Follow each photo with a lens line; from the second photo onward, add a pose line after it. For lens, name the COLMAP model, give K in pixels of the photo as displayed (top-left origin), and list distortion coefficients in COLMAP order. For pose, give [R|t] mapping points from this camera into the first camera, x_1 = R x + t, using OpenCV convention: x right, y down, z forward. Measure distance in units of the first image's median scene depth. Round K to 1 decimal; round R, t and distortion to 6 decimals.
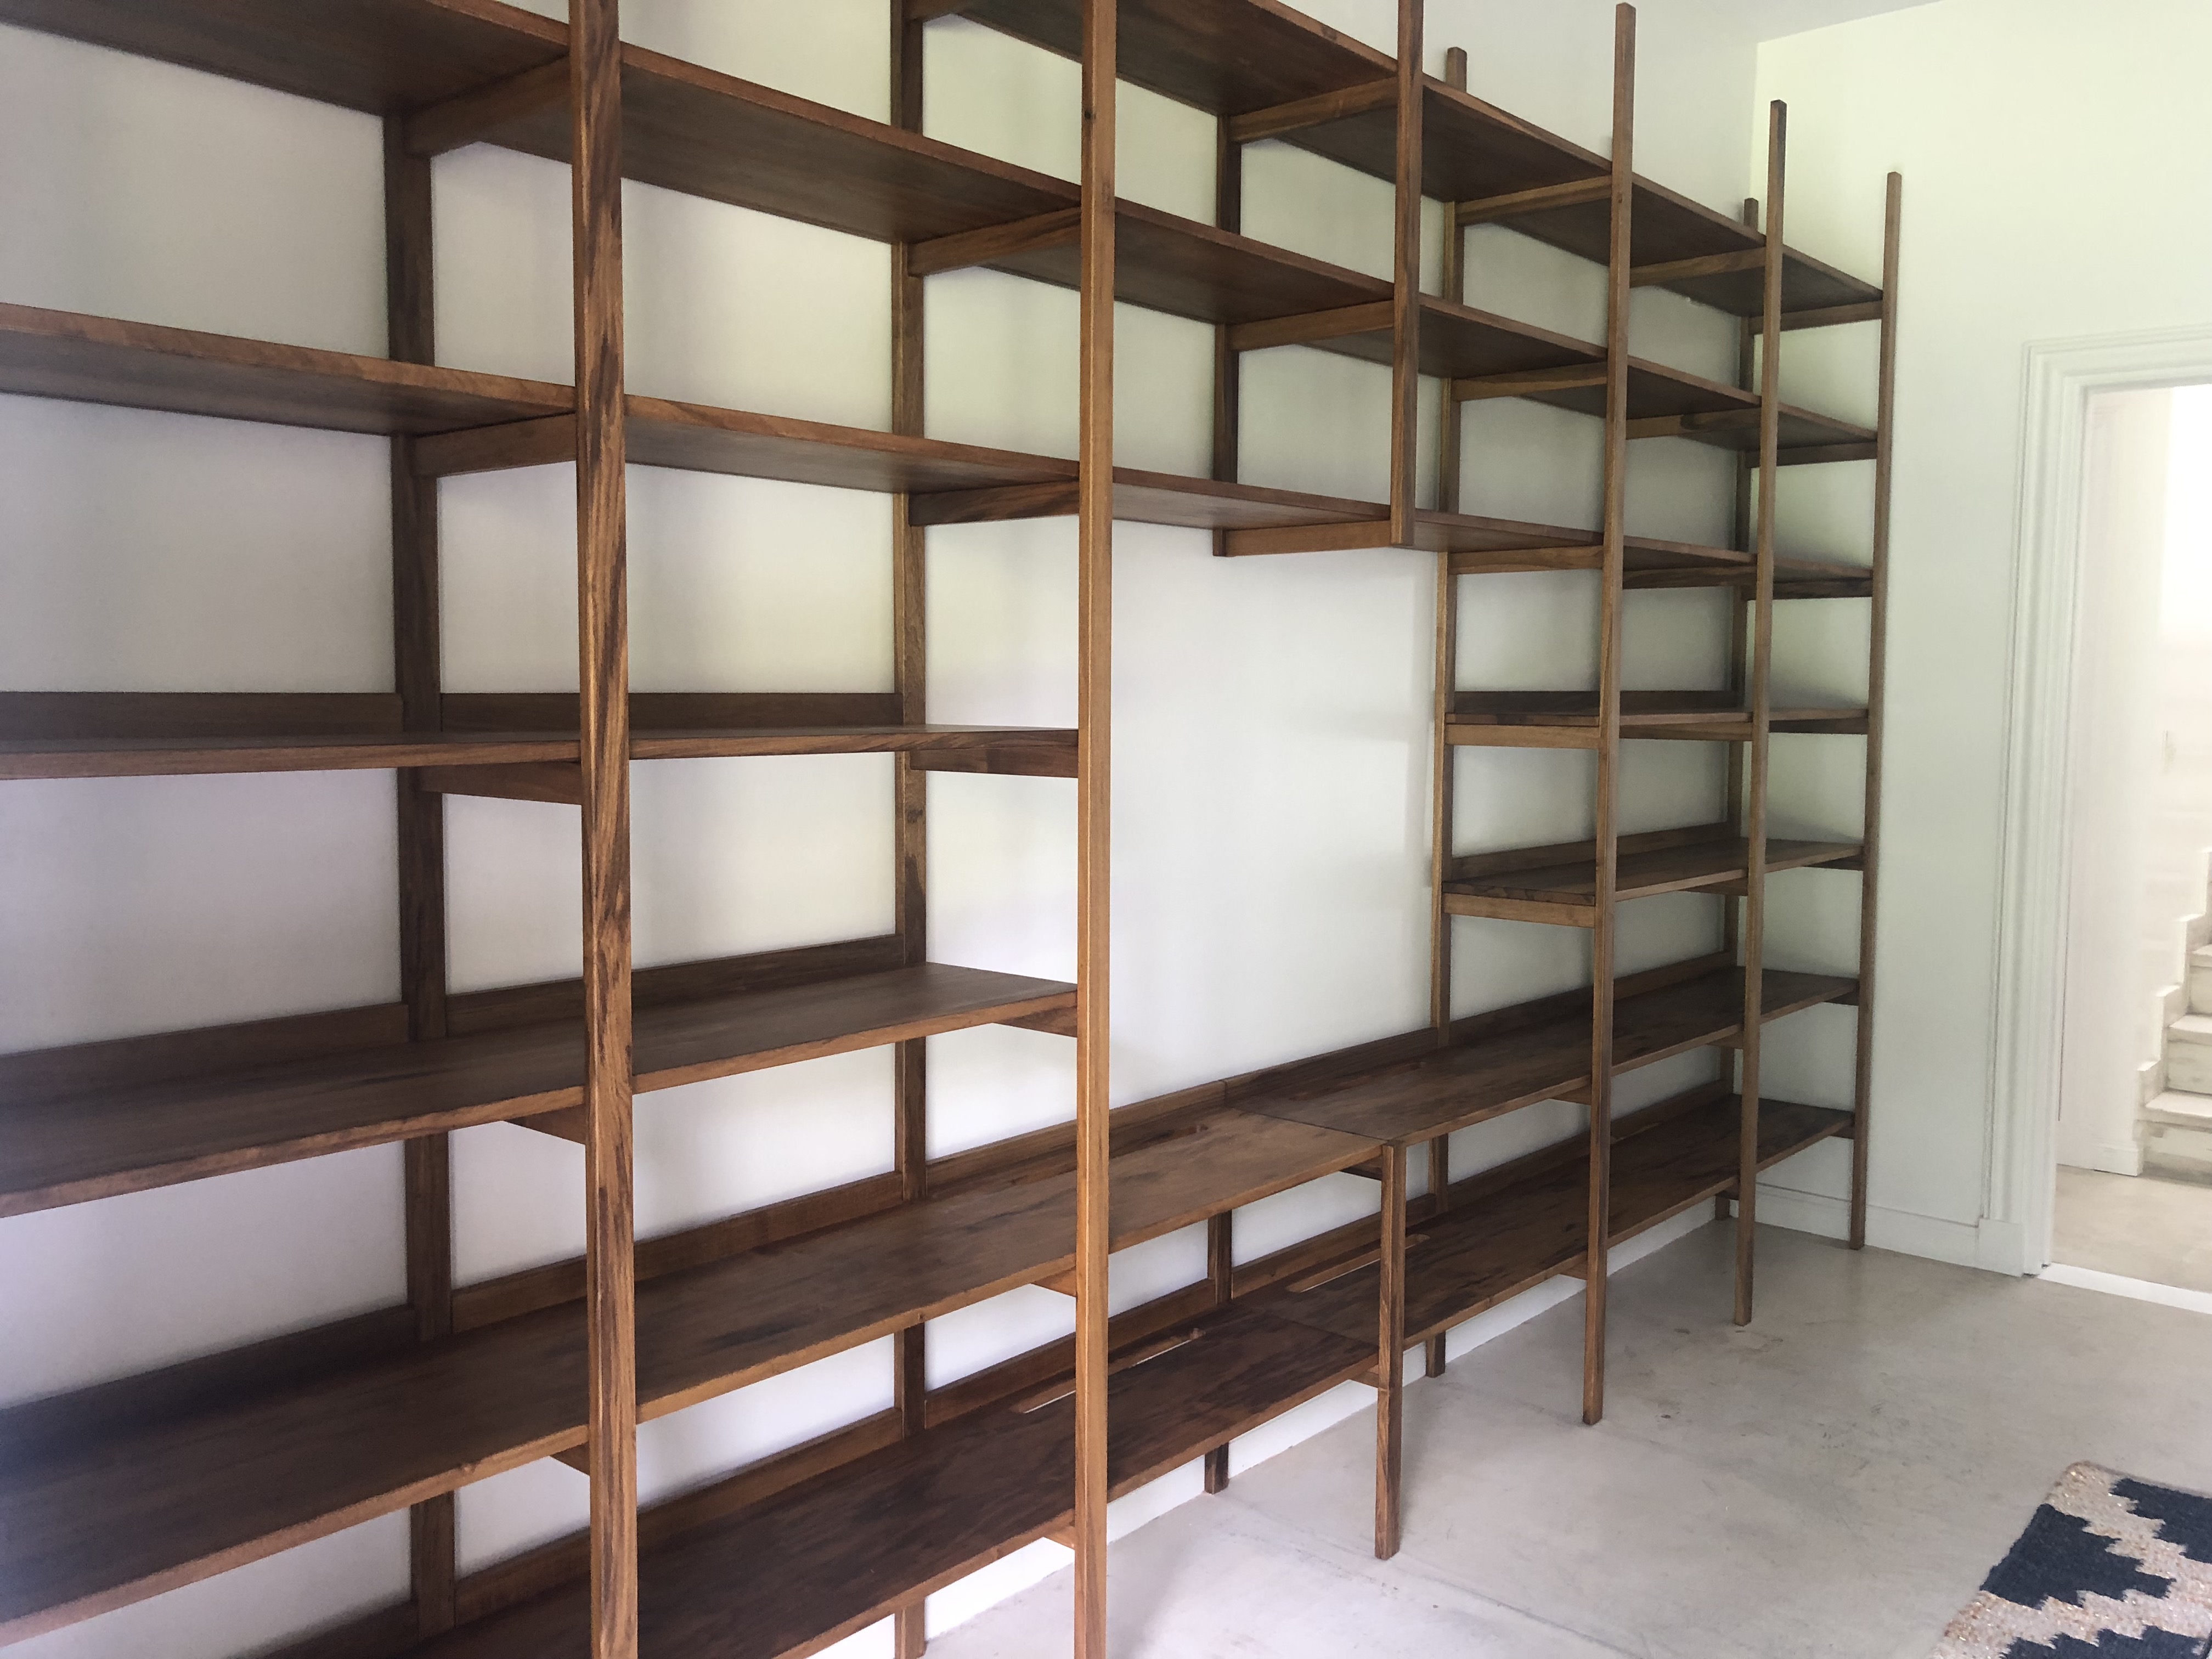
lens RADIAL K [[1834.0, 0, 1097.9], [0, 1834.0, 822.2], [0, 0, 1]] dist [0.017871, -0.035908]
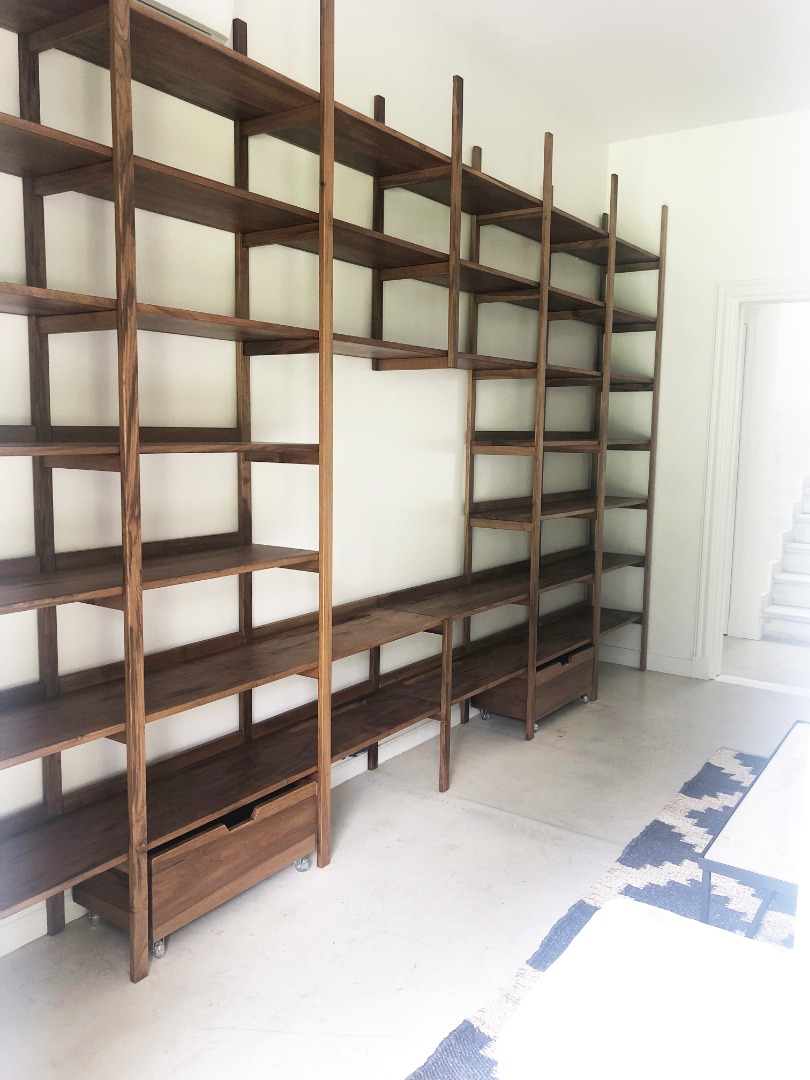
lens RADIAL K [[895.4, 0, 411.2], [0, 895.4, 535.1], [0, 0, 1]] dist [0.017871, -0.035908]
pose [[0.992974, -0.002440, 0.118305, -0.024496], [-0.003027, 0.998937, 0.046006, 0.011803], [-0.118292, -0.046041, 0.991911, -0.150550]]
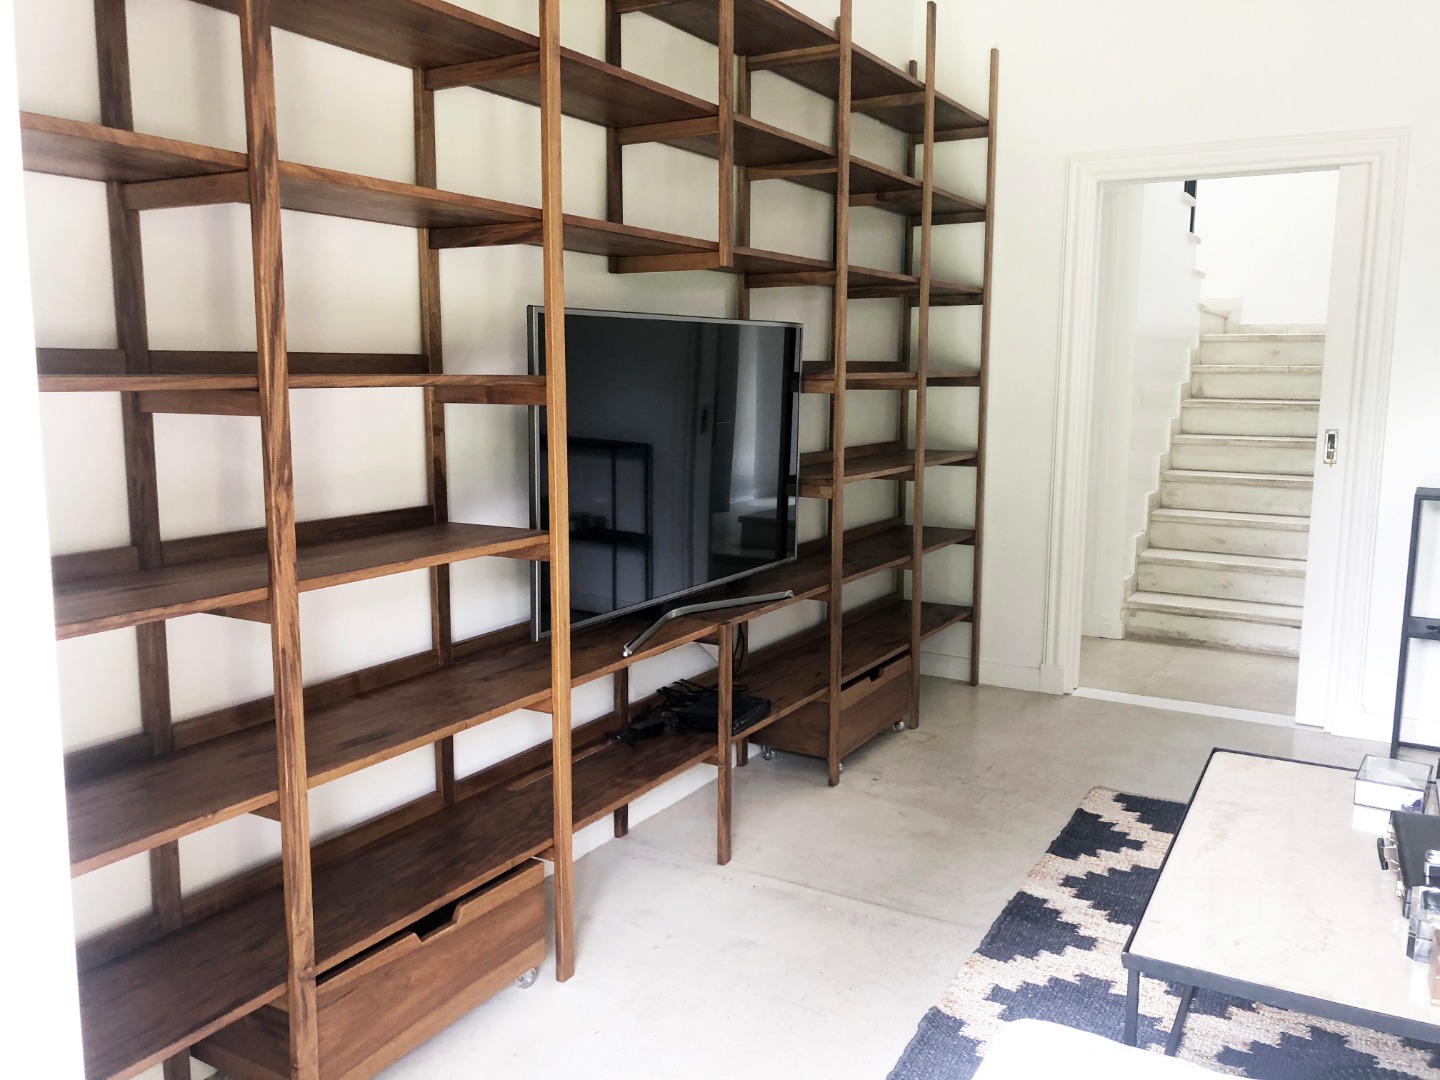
lens RADIAL K [[1193.9, 0, 714.7], [0, 1193.9, 535.3], [0, 0, 1]] dist [0.017871, -0.035908]
pose [[0.981742, -0.026510, 0.188362, -0.056691], [0.014098, 0.997658, 0.066929, 0.019800], [-0.189695, -0.063052, 0.979816, -0.078106]]
